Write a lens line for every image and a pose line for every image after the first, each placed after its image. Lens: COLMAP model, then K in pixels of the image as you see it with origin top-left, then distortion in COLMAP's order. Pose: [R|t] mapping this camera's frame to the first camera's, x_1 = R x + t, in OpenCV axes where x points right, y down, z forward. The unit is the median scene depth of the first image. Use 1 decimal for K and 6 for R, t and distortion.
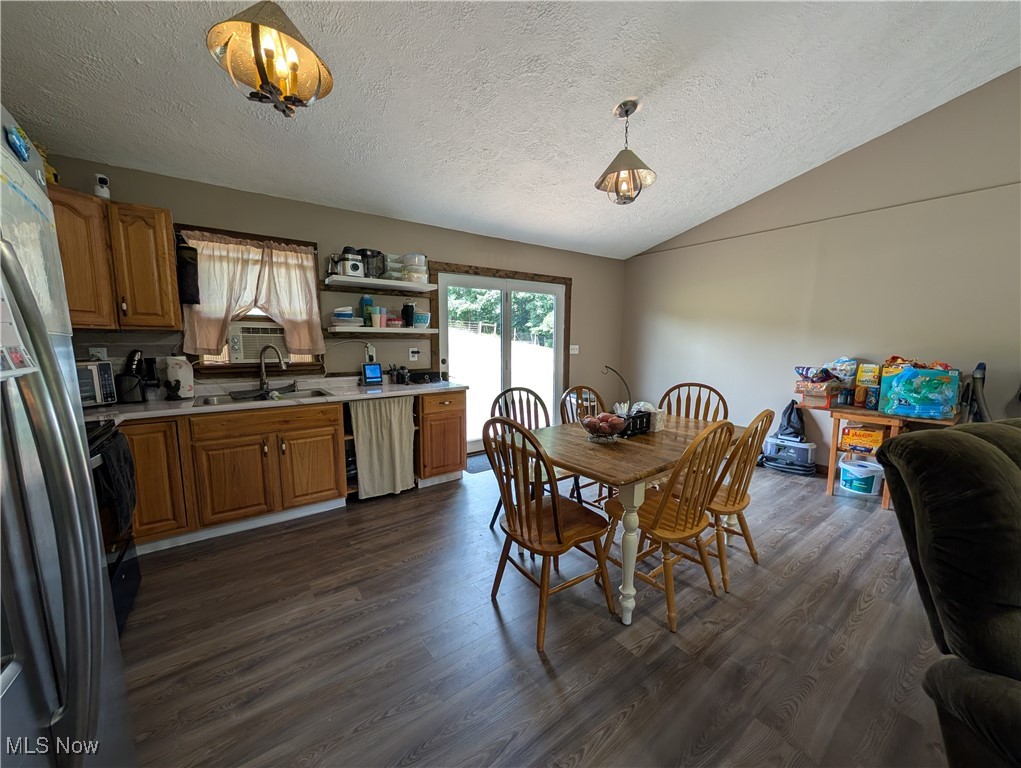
lens RADIAL K [[386.1, 0, 512.3], [0, 386.1, 387.8], [0, 0, 1]] dist [-0.000611, -0.000057]
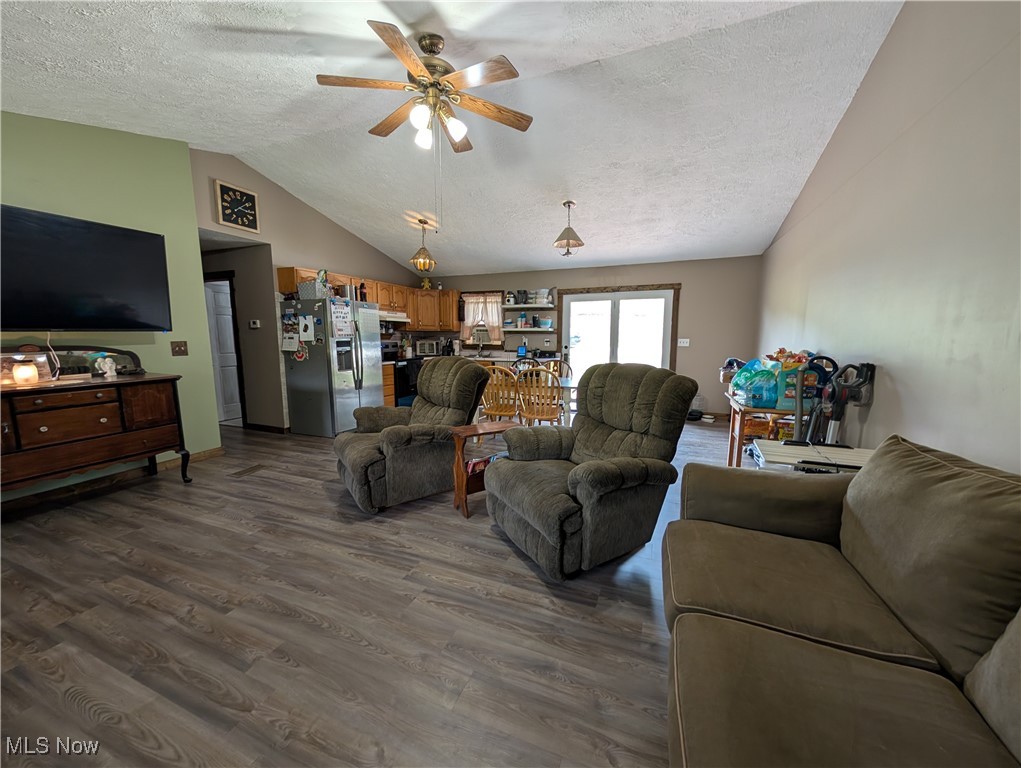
lens RADIAL K [[386.1, 0, 512.3], [0, 386.1, 387.8], [0, 0, 1]] dist [-0.000611, -0.000057]
pose [[0.529153, 0.116153, -0.840539, 1.410339], [-0.103904, 0.992002, 0.071672, 0.012384], [0.842141, 0.049410, 0.536989, -0.109287]]
